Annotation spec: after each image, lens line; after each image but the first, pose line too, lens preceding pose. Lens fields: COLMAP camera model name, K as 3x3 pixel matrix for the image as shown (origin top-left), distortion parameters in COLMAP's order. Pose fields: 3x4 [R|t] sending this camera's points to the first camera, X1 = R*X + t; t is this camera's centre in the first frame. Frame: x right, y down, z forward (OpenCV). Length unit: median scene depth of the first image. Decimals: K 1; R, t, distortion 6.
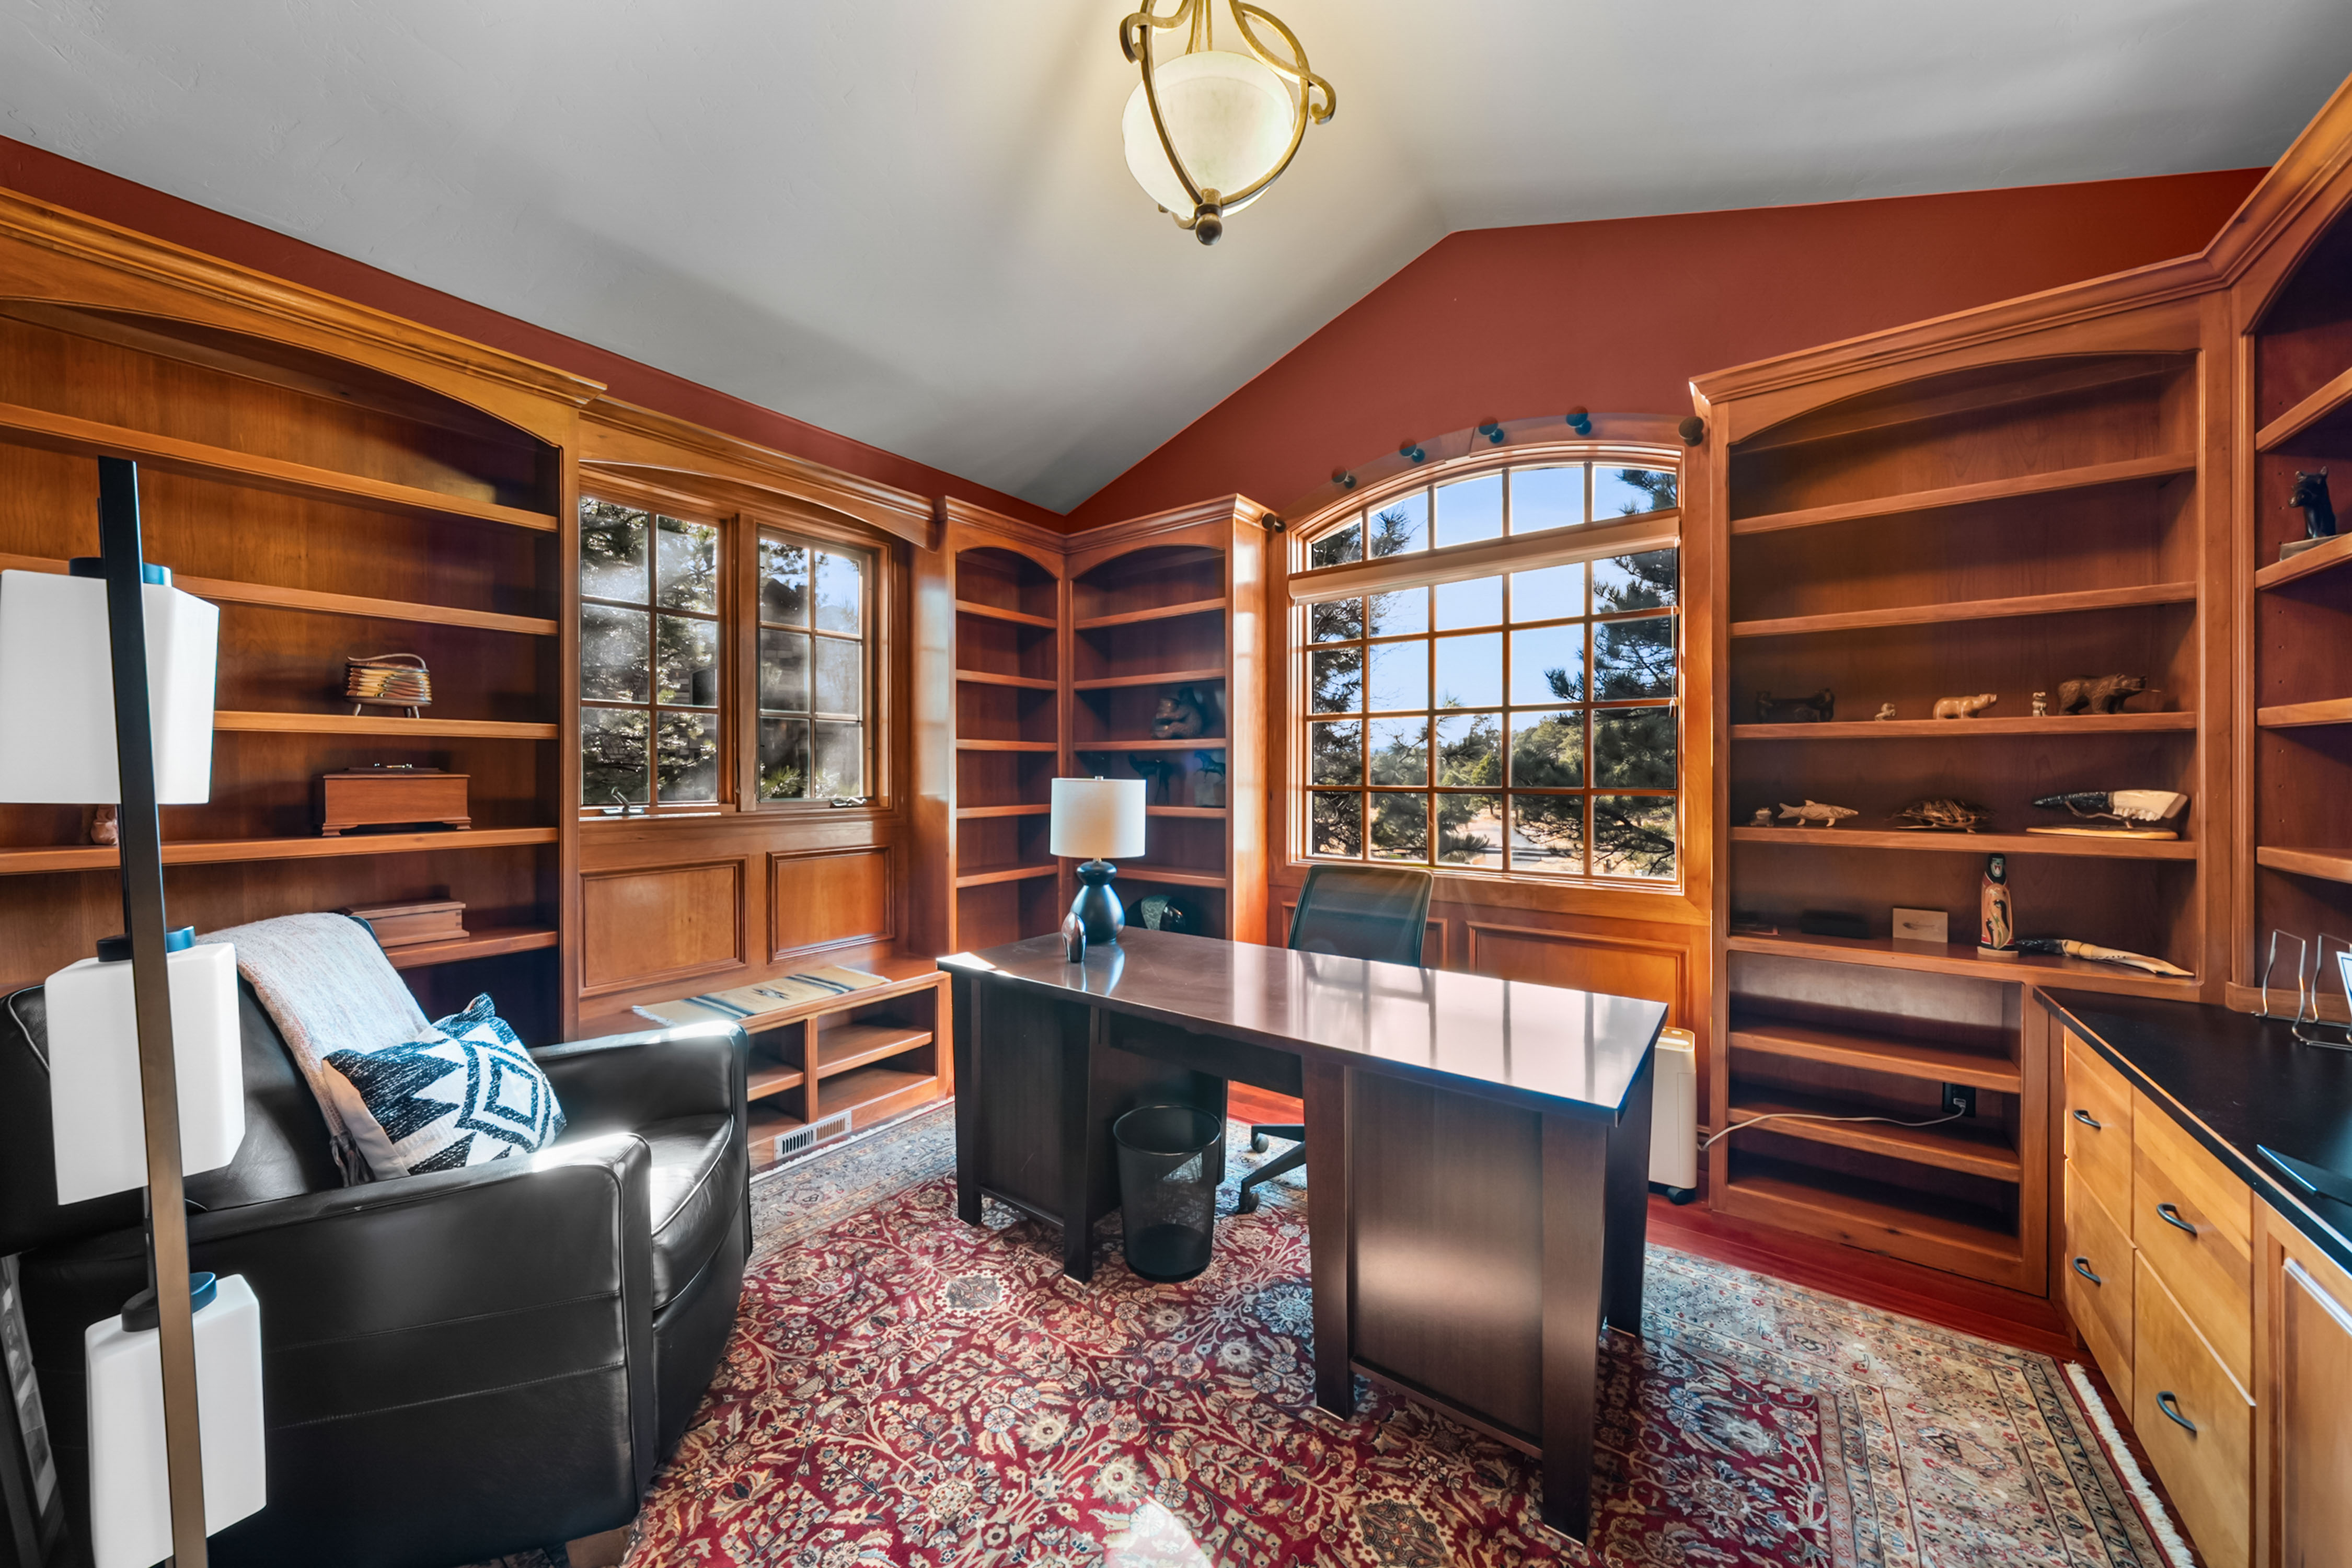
lens RADIAL K [[804.6, 0, 1158.9], [0, 804.6, 781.9], [0, 0, 1]] dist [-0.006965, 0.000519]
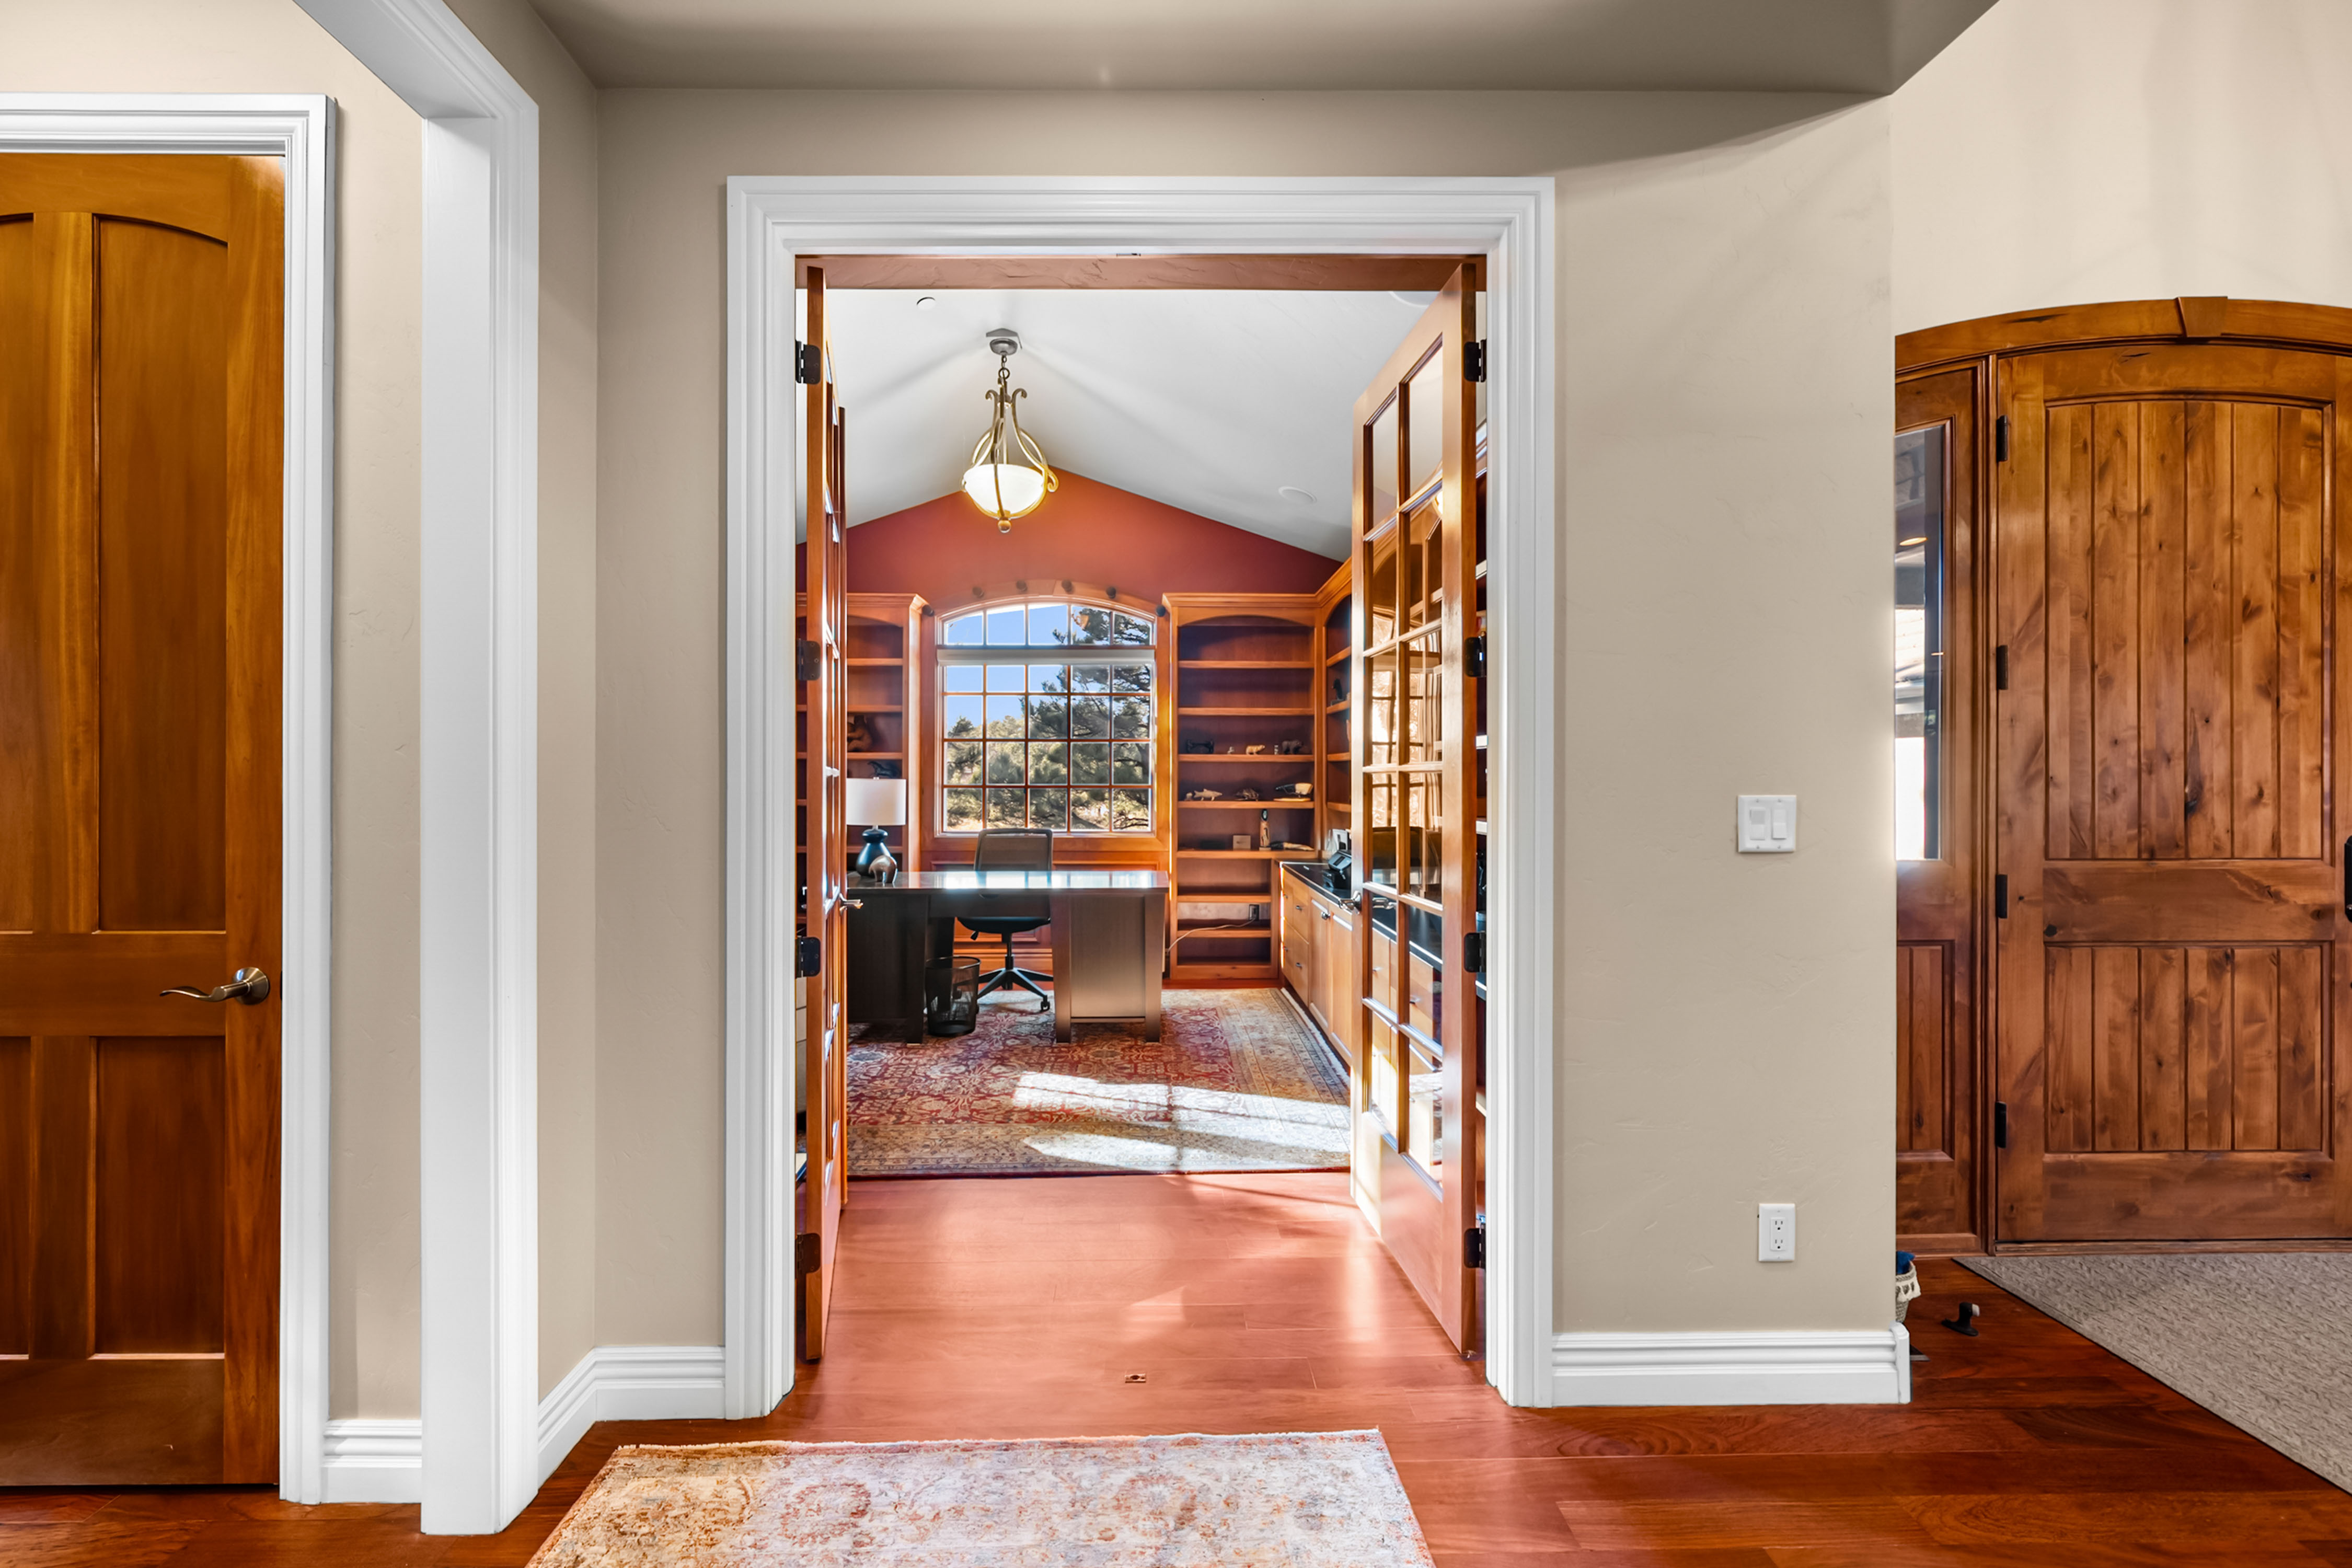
lens RADIAL K [[878.6, 0, 1148.8], [0, 878.6, 781.2], [0, 0, 1]] dist [-0.000131, 0.000081]
pose [[0.791392, 0.003001, 0.611302, -0.924119], [0.002056, 0.999969, -0.007571, 0.022289], [-0.611305, 0.007248, 0.791362, -0.959895]]
